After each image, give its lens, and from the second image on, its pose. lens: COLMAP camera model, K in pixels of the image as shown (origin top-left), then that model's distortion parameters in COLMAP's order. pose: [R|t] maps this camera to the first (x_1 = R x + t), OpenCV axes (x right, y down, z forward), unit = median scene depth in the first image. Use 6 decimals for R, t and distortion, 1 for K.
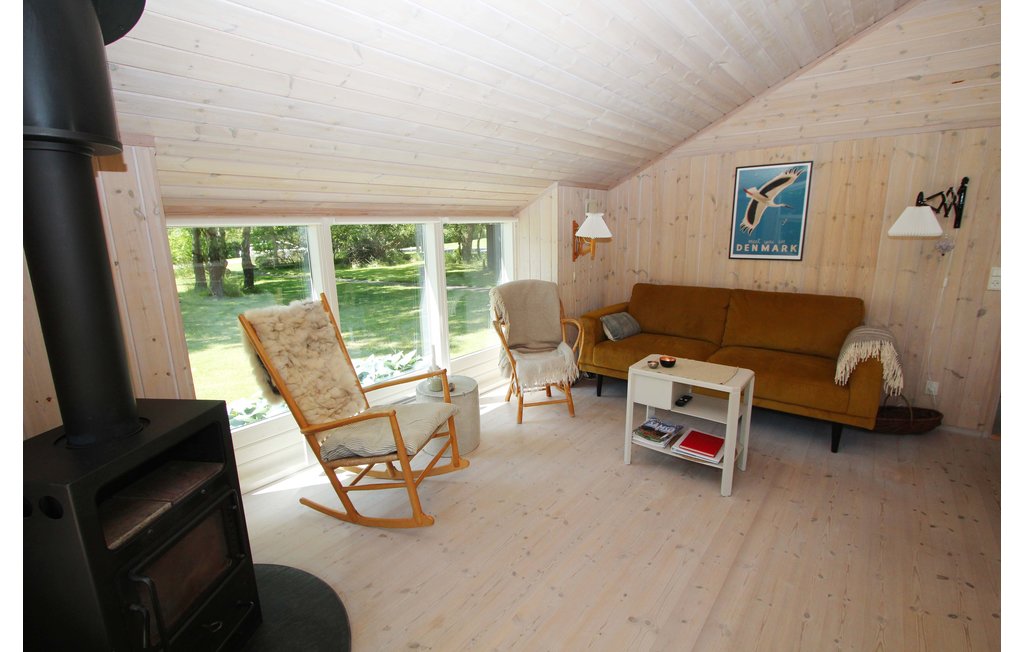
lens RADIAL K [[458.6, 0, 508.0], [0, 458.6, 326.5], [0, 0, 1]] dist [-0.014697, 0.000175]
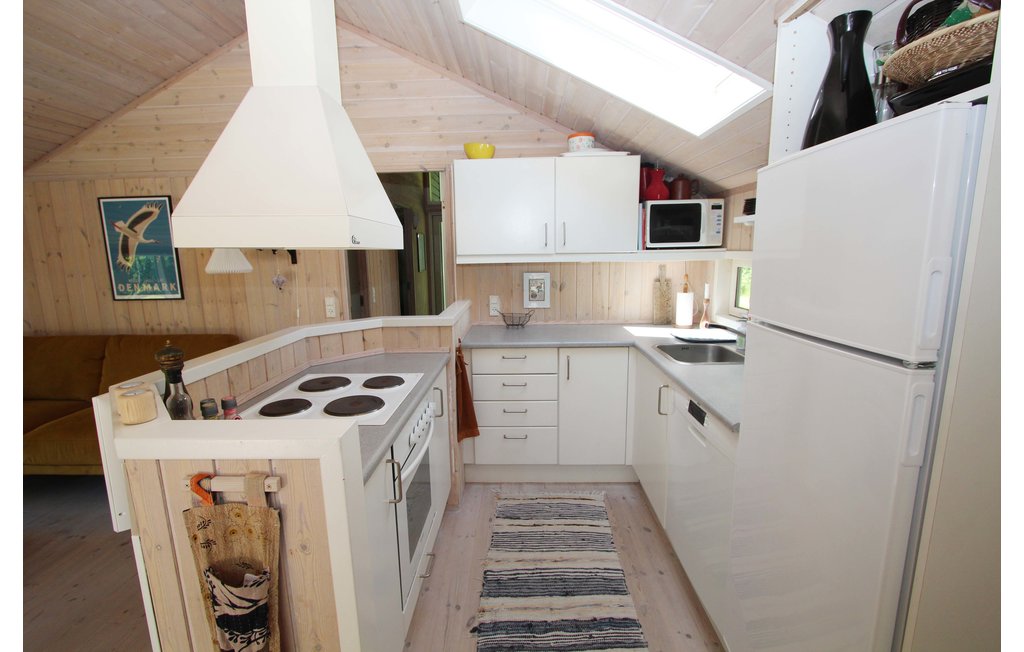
lens RADIAL K [[452.5, 0, 509.9], [0, 452.5, 328.1], [0, 0, 1]] dist [-0.015240, 0.000286]
pose [[0.790570, -0.097916, 0.604493, 0.610526], [0.132060, 0.991167, -0.012161, 0.015450], [-0.597962, 0.089444, 0.796518, -0.140452]]
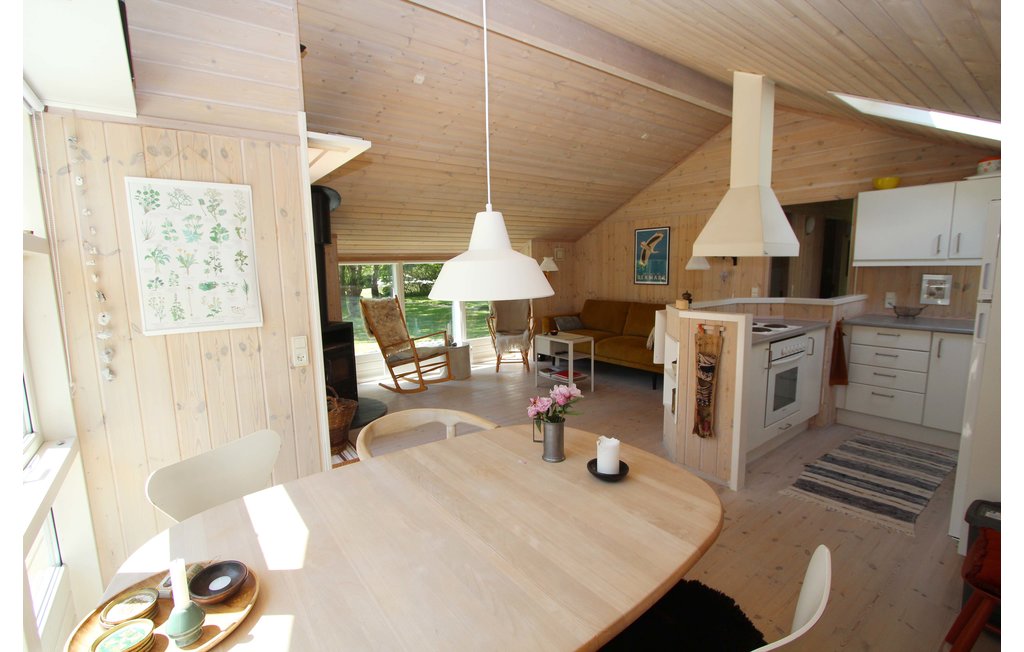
lens RADIAL K [[452.5, 0, 509.9], [0, 452.5, 328.1], [0, 0, 1]] dist [-0.015240, 0.000286]
pose [[0.972612, 0.032141, -0.230201, 0.466871], [-0.048336, 0.996710, -0.065059, 0.147797], [0.227353, 0.074404, 0.970966, -0.720050]]
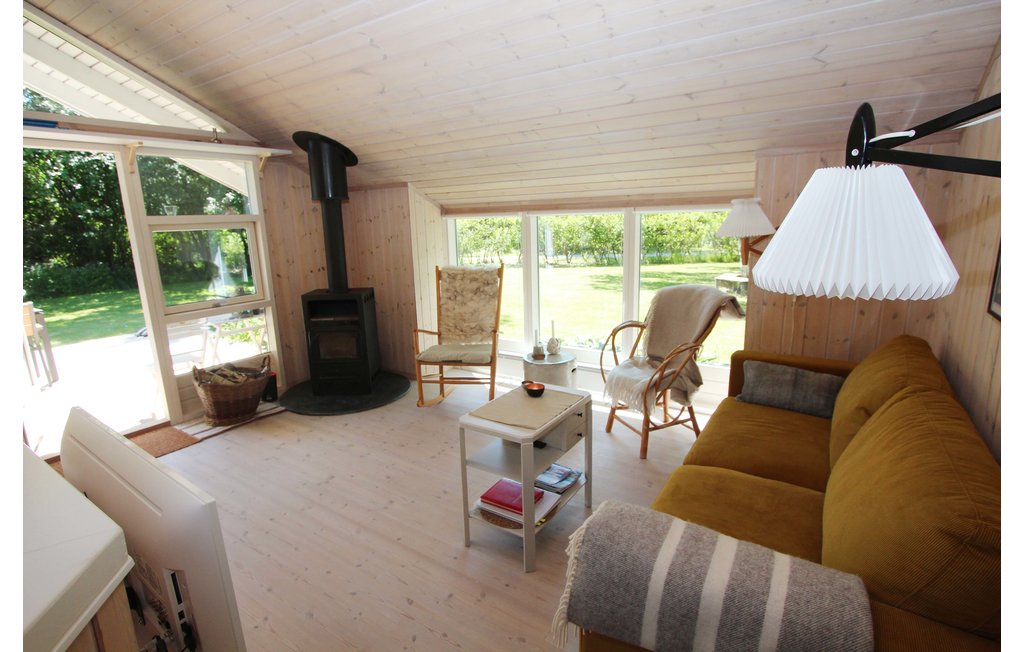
lens RADIAL K [[501.9, 0, 512.0], [0, 501.9, 326.0], [0, 0, 1]] dist [-0.000621, -0.000055]
pose [[0.087072, 0.224527, -0.970570, 0.912259], [-0.185548, 0.960877, 0.205639, -0.160531], [0.978770, 0.162182, 0.125326, 0.627905]]
